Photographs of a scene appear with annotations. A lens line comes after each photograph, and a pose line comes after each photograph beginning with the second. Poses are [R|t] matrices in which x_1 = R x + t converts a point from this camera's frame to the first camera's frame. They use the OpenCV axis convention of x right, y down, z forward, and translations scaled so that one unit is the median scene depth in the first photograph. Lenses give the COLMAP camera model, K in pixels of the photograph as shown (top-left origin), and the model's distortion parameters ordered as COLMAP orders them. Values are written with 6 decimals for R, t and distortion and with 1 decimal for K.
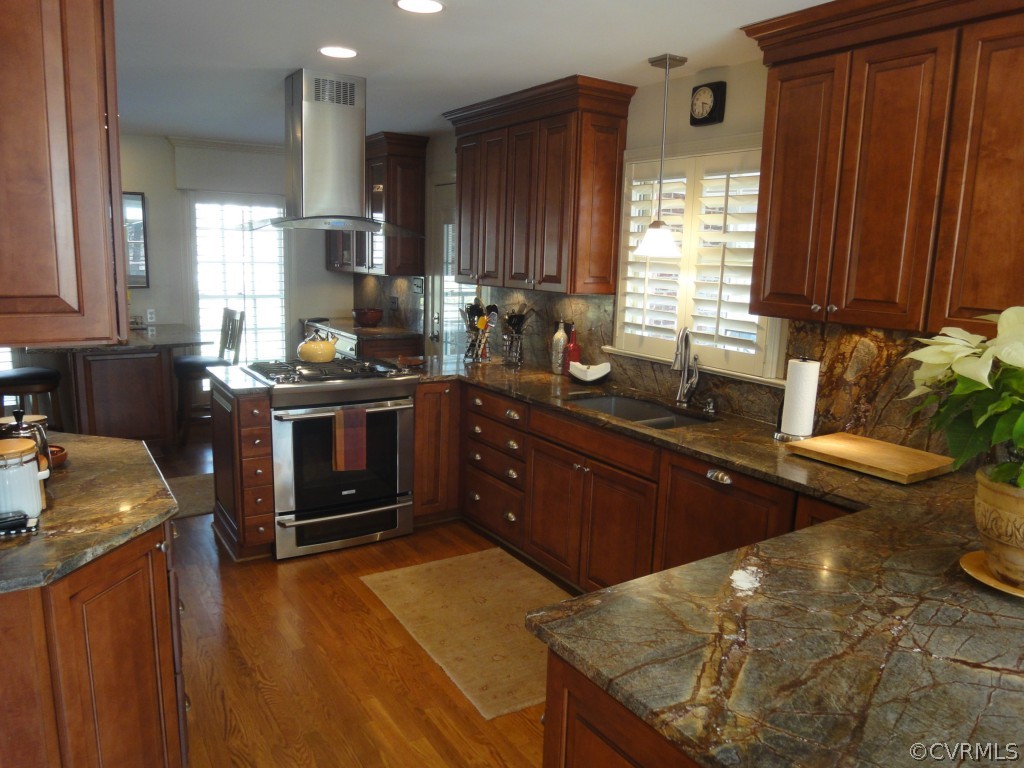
lens RADIAL K [[728.0, 0, 511.2], [0, 728.0, 385.8], [0, 0, 1]] dist [-0.049500, 0.013045]
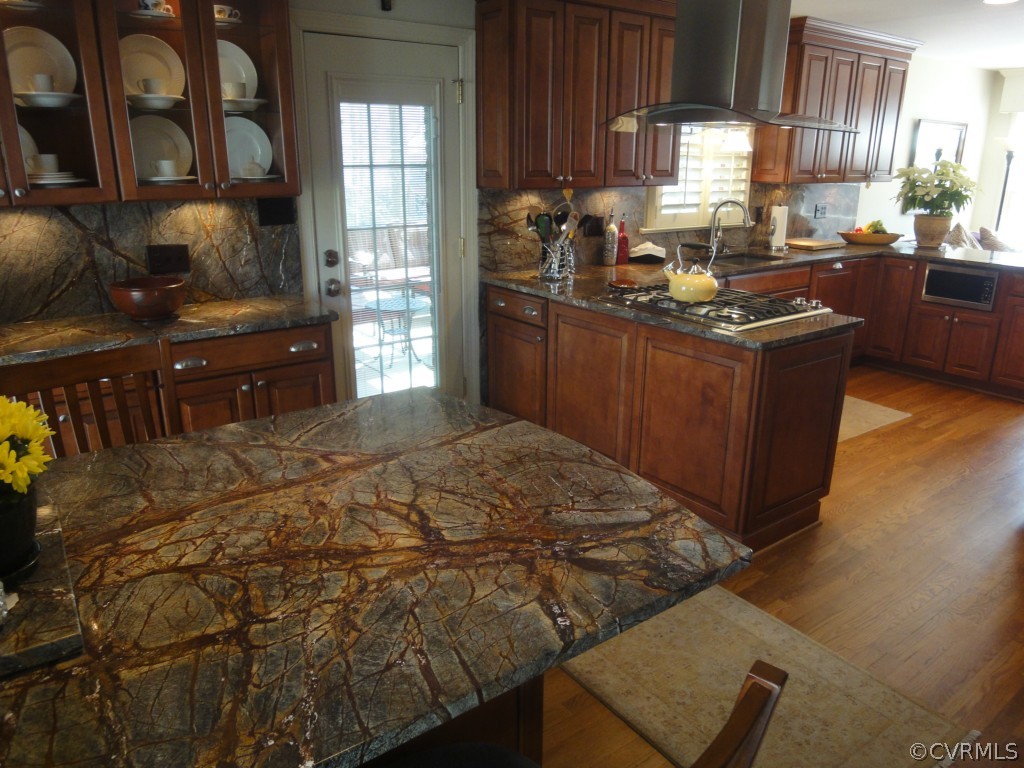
lens RADIAL K [[728.0, 0, 516.3], [0, 728.0, 384.3], [0, 0, 1]] dist [-0.049500, 0.013045]
pose [[-0.060531, -0.331831, 0.941395, -1.253966], [0.170058, 0.925907, 0.337306, -0.300652], [-0.983573, 0.180509, 0.000384, 1.480601]]
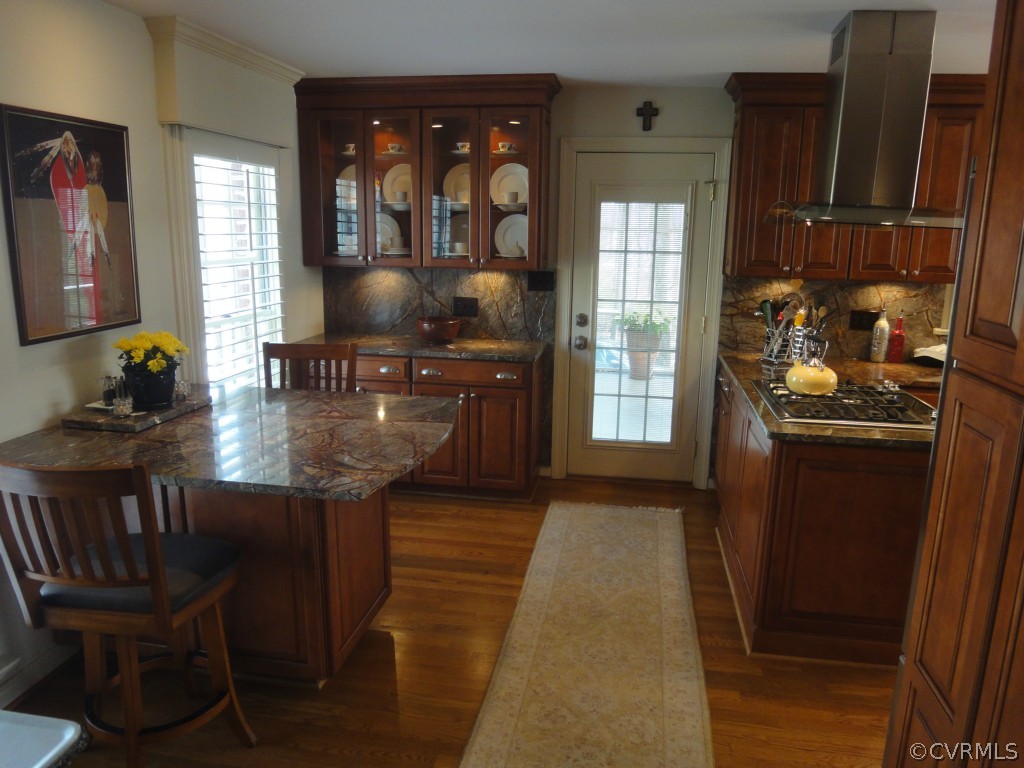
lens RADIAL K [[728.0, 0, 517.0], [0, 728.0, 387.1], [0, 0, 1]] dist [-0.049500, 0.013045]
pose [[0.679917, -0.175501, 0.711978, -1.260682], [0.135793, 0.984278, 0.112945, -0.206363], [-0.720606, 0.019888, 0.693059, 0.849559]]
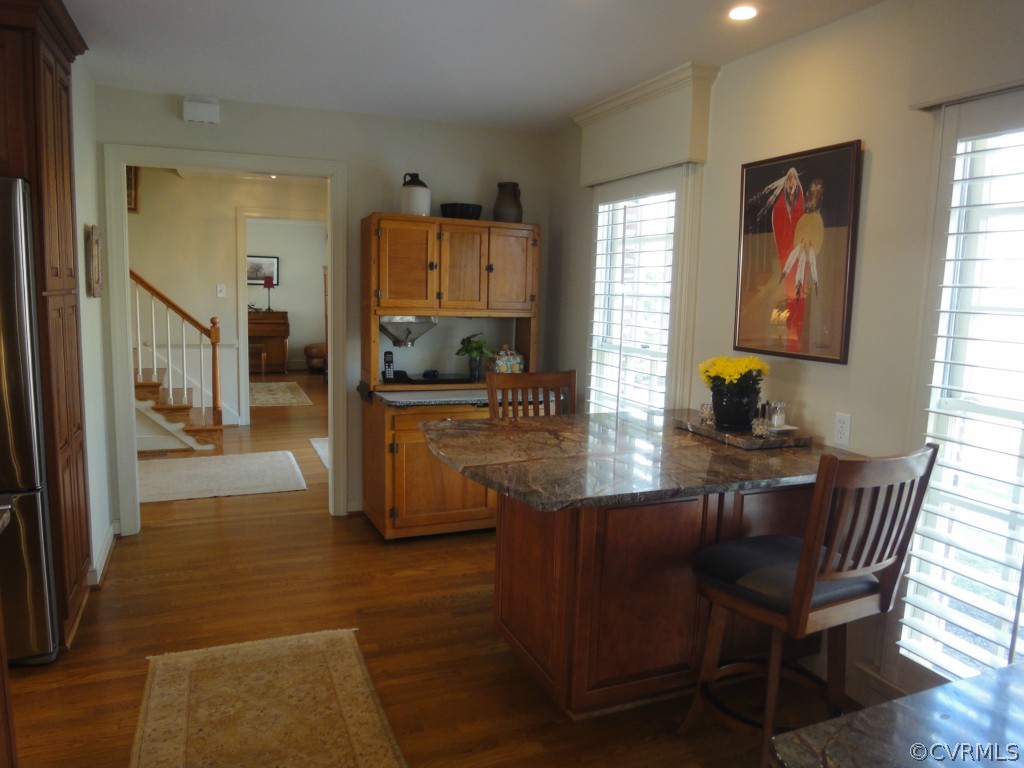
lens RADIAL K [[728.0, 0, 515.0], [0, 728.0, 380.8], [0, 0, 1]] dist [-0.049500, 0.013045]
pose [[-0.184898, 0.090320, -0.978598, -0.096211], [-0.208336, 0.969533, 0.128847, -0.257291], [0.960421, 0.227701, -0.160448, 1.603209]]
